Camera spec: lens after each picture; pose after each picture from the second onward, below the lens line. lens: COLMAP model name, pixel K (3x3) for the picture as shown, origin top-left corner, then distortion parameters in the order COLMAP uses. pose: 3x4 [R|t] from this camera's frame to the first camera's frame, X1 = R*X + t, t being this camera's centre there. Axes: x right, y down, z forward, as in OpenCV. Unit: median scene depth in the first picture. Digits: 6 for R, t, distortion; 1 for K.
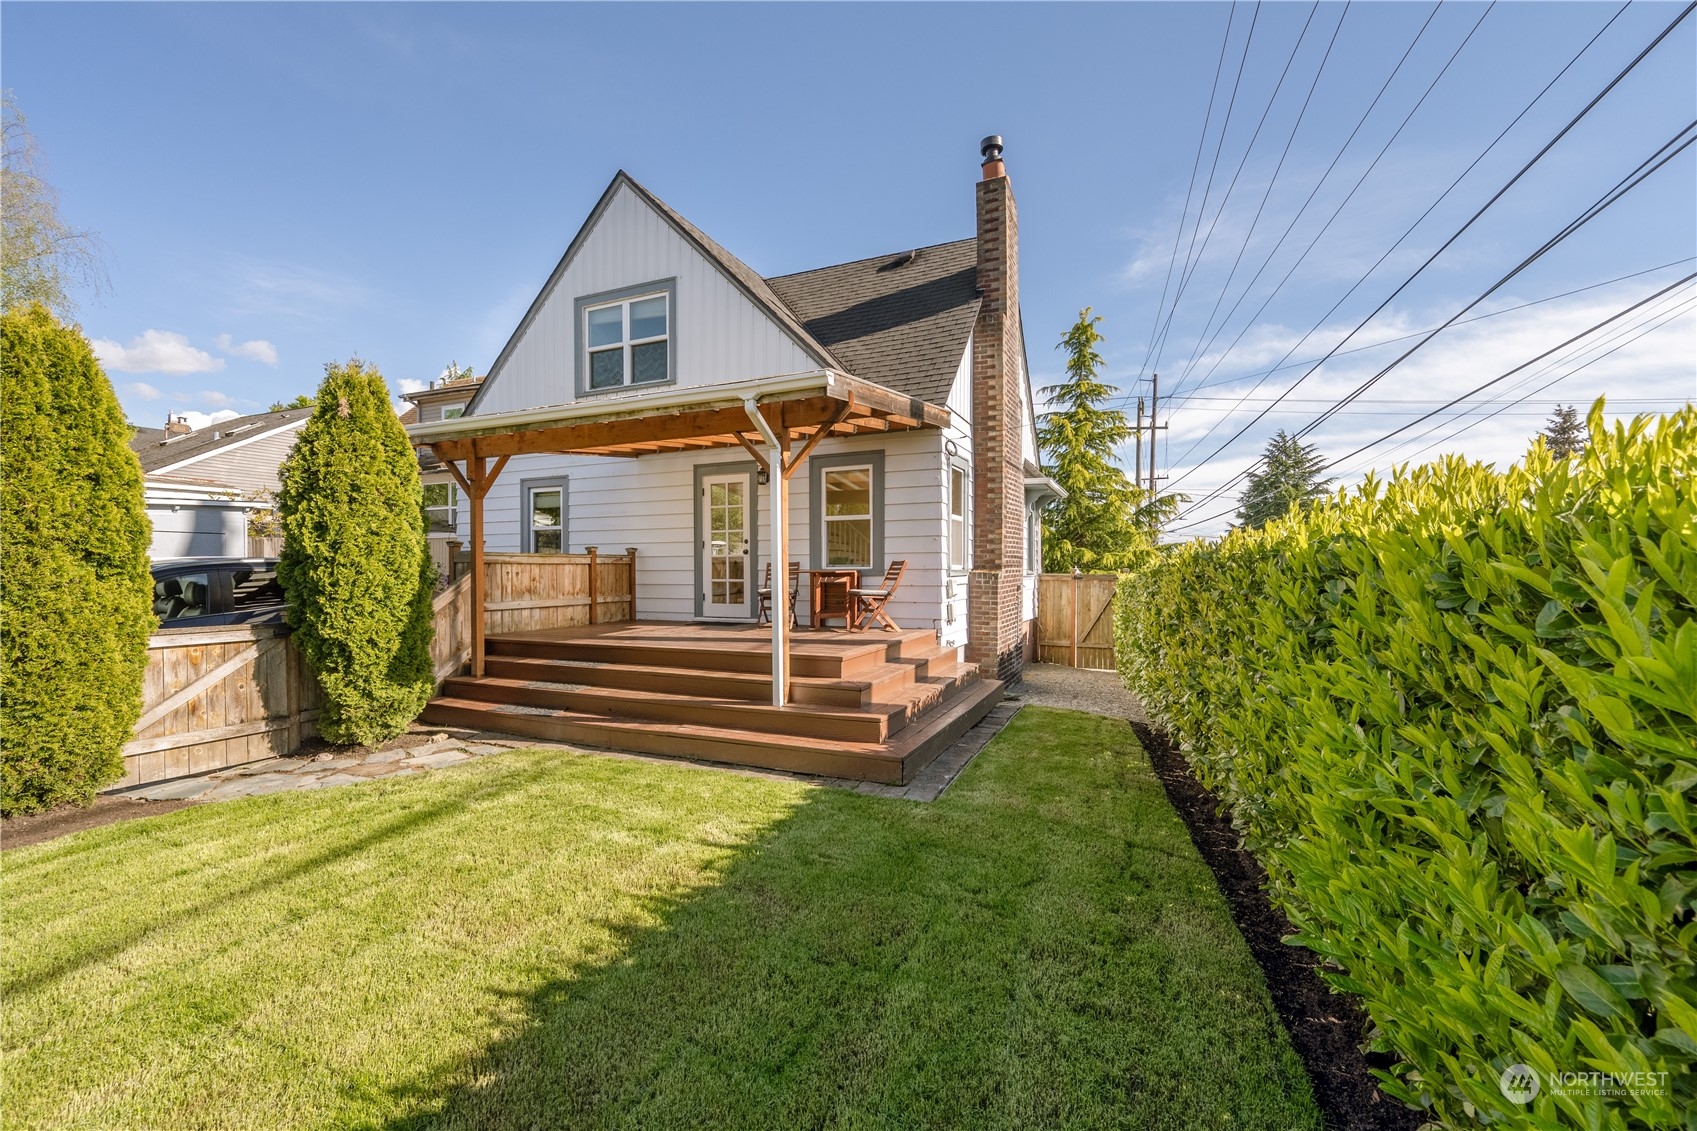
lens RADIAL K [[660.3, 0, 860.4], [0, 660.3, 576.4], [0, 0, 1]] dist [-0.001974, -0.000099]
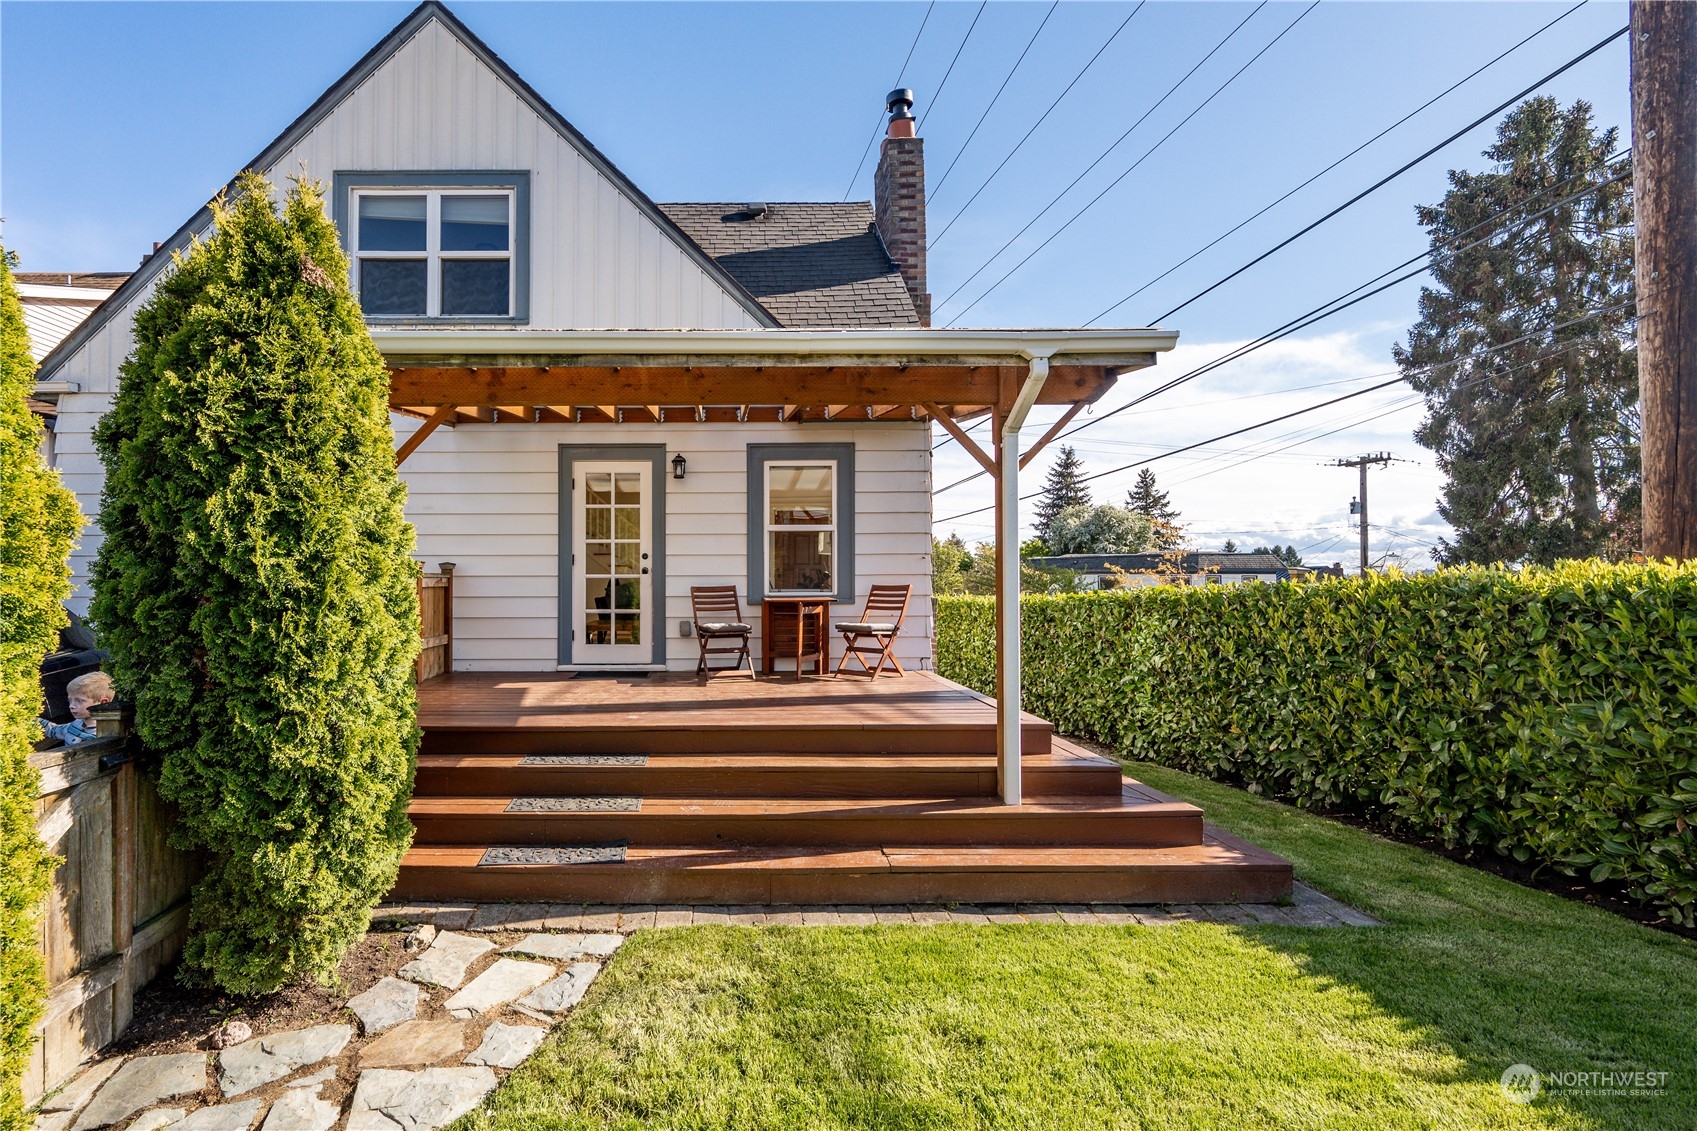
lens RADIAL K [[747.3, 0, 736.1], [0, 747.3, 565.4], [0, 0, 1]] dist [-0.000018, -0.000695]
pose [[0.922216, 0.010296, 0.386537, -0.430007], [0.003335, 0.999396, -0.034577, -0.015978], [-0.386660, 0.033176, 0.921625, 0.238460]]
